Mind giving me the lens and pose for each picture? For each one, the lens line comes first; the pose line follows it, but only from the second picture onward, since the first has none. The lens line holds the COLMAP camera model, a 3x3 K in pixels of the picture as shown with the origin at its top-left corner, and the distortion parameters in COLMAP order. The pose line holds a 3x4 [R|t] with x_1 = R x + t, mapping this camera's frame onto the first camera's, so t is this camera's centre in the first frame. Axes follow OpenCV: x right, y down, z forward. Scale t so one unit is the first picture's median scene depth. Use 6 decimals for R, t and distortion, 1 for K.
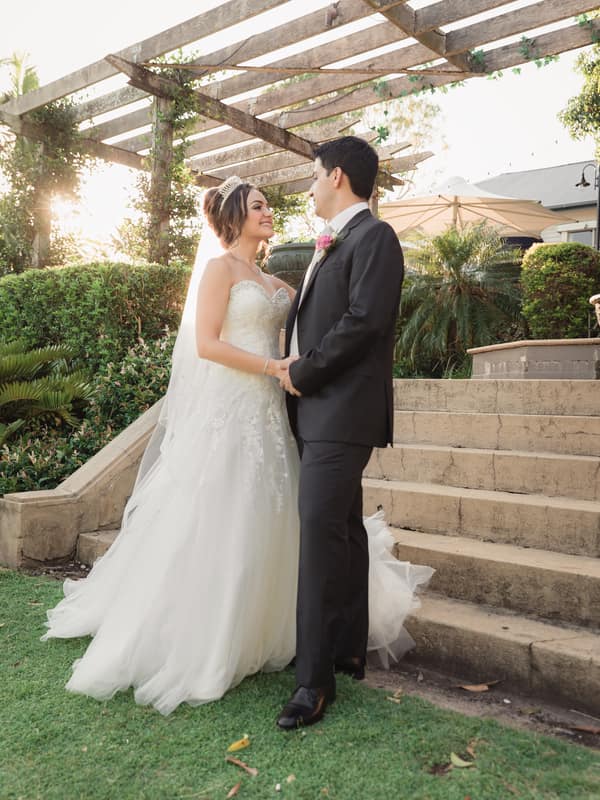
lens RADIAL K [[894.5, 0, 300.0], [0, 894.5, 400.0], [0, 0, 1]] dist [-0.025493, 0.027684]
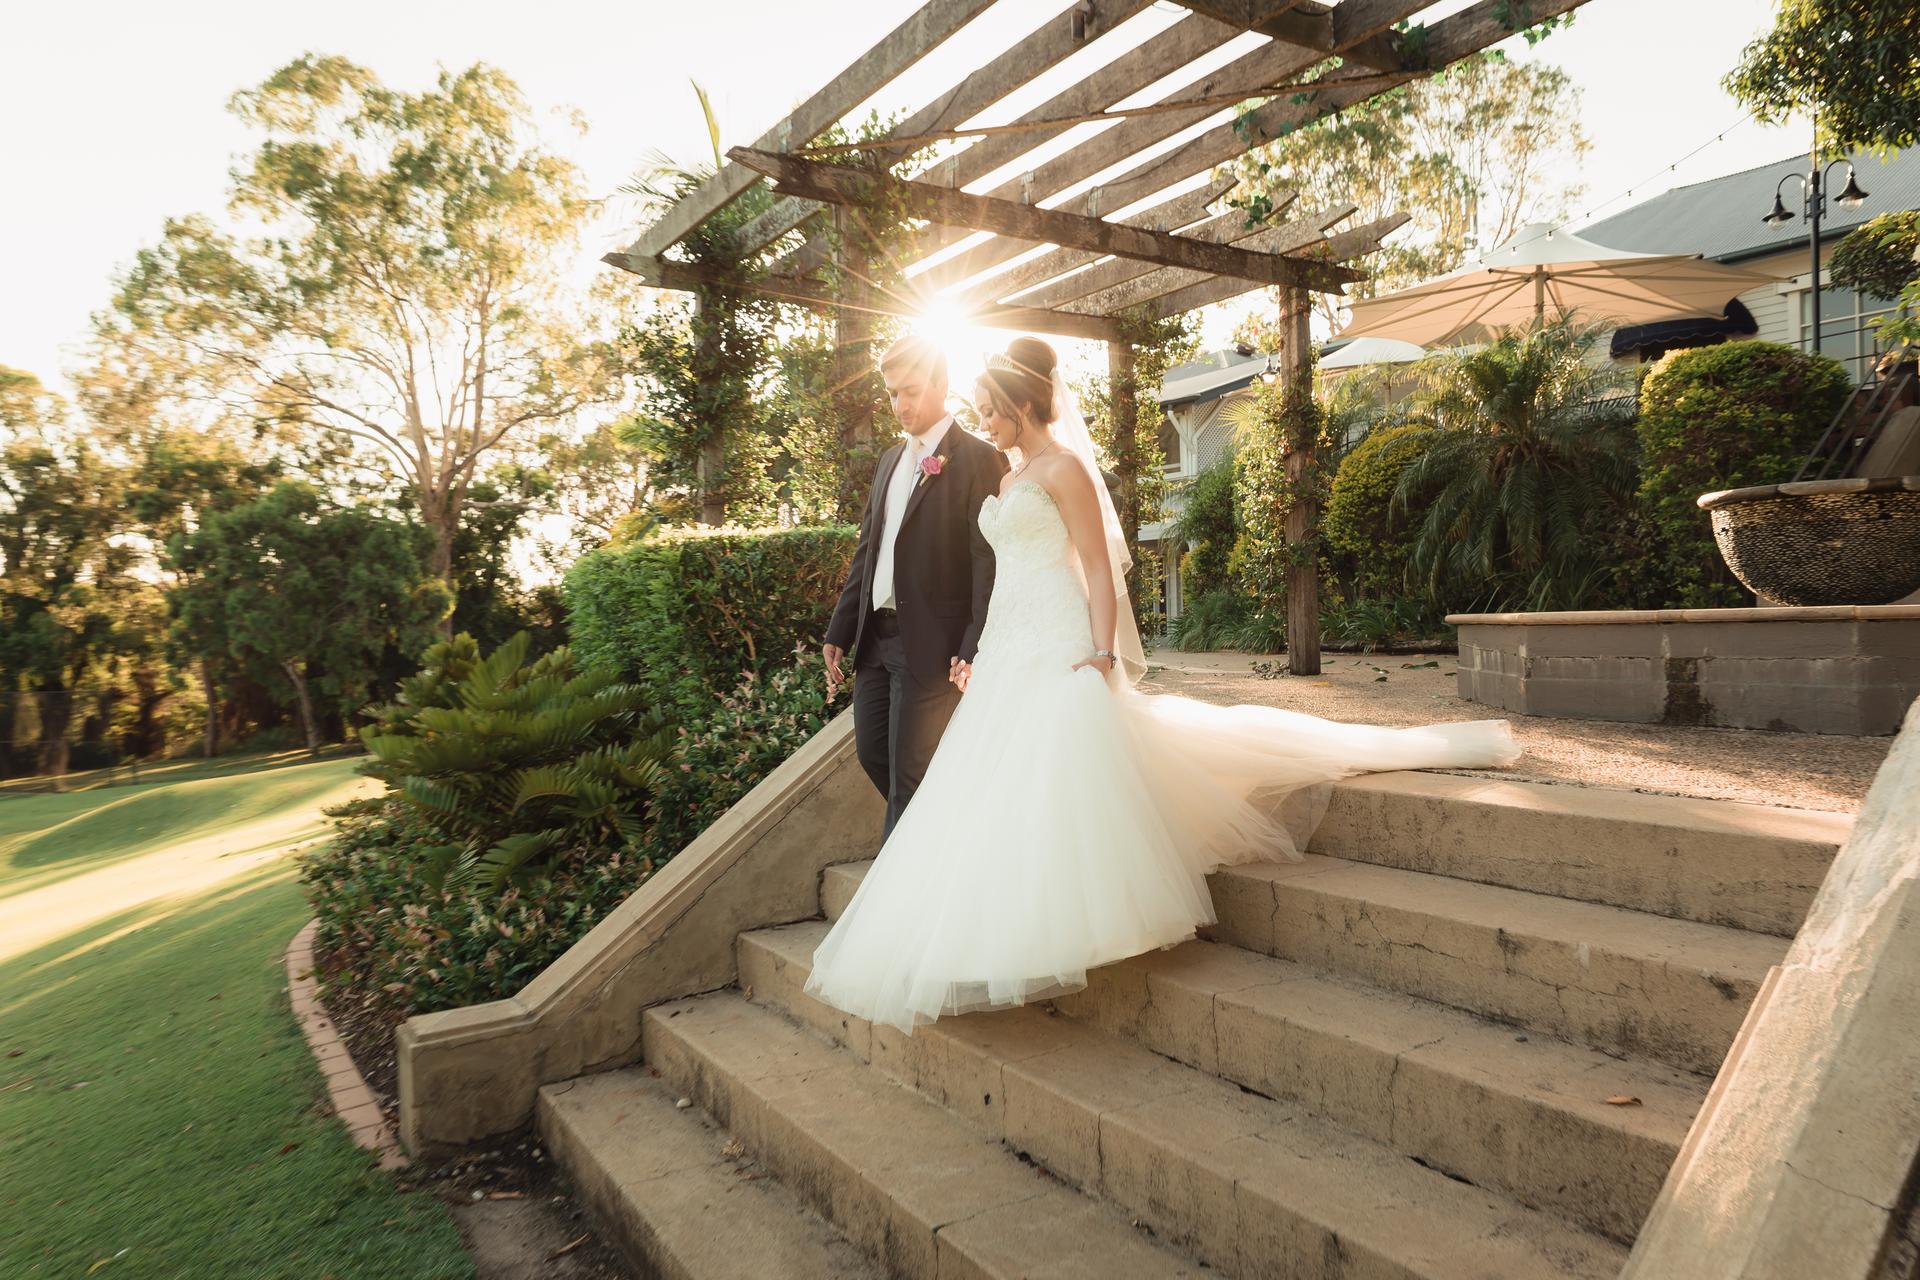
lens RADIAL K [[1464.7, 0, 960.0], [0, 1464.7, 640.0], [0, 0, 1]] dist [-0.009846, 0.001163]
pose [[0.956461, -0.055156, -0.286601, 0.162901], [0.061519, 0.998018, 0.013237, -0.071851], [0.285303, -0.030292, 0.957959, 0.127552]]
